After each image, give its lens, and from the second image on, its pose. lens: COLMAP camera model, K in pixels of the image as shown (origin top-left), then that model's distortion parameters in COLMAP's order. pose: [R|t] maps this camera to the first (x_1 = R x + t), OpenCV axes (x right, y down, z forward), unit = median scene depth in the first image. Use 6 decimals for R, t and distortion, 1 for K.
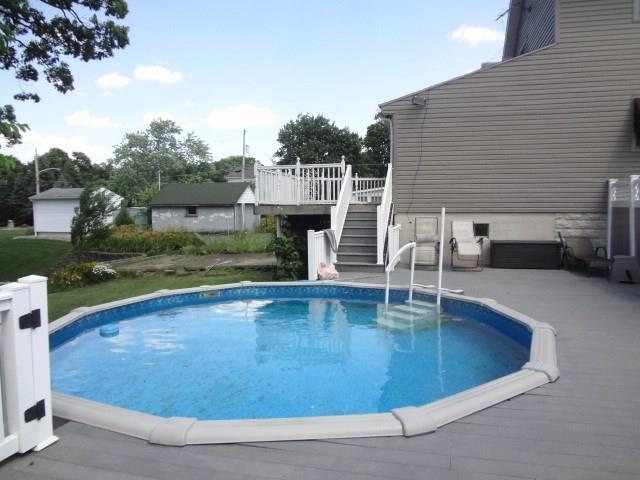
lens RADIAL K [[471.1, 0, 320.6], [0, 471.1, 235.0], [0, 0, 1]] dist [-0.053658, 0.009486]
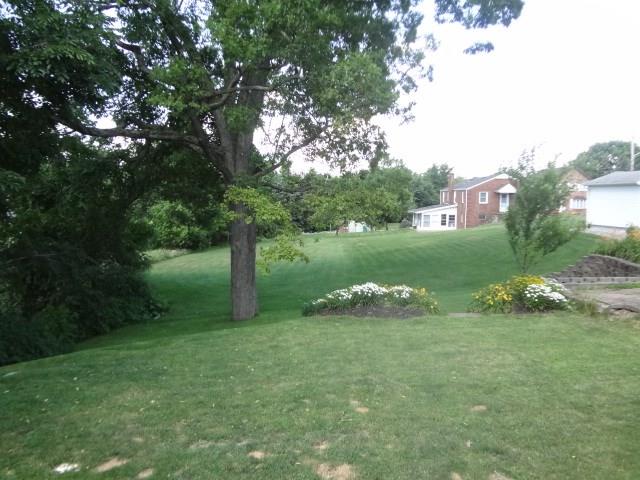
lens RADIAL K [[471.1, 0, 320.0], [0, 471.1, 233.3], [0, 0, 1]] dist [-0.053658, 0.009486]
pose [[0.342349, 0.077994, -0.936330, 0.014945], [-0.059230, 0.996358, 0.061338, -0.026832], [0.937704, 0.034460, 0.345722, 0.500059]]
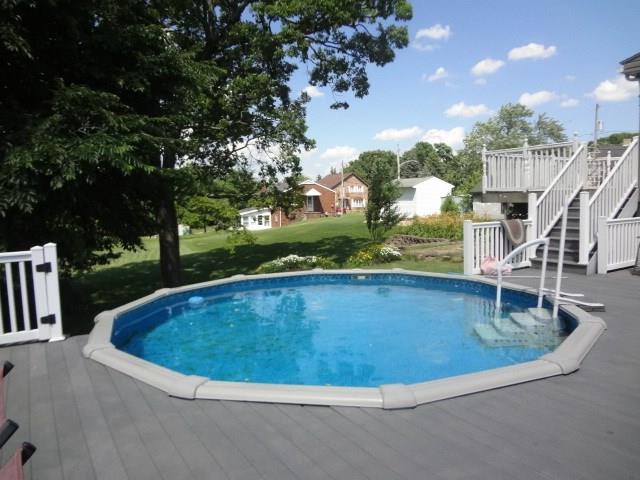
lens RADIAL K [[471.1, 0, 321.4], [0, 471.1, 242.1], [0, 0, 1]] dist [-0.053658, 0.009486]
pose [[0.721149, 0.051757, -0.690844, 0.201820], [-0.021299, 0.998390, 0.052565, -0.004705], [0.692452, -0.023193, 0.721091, 0.066033]]
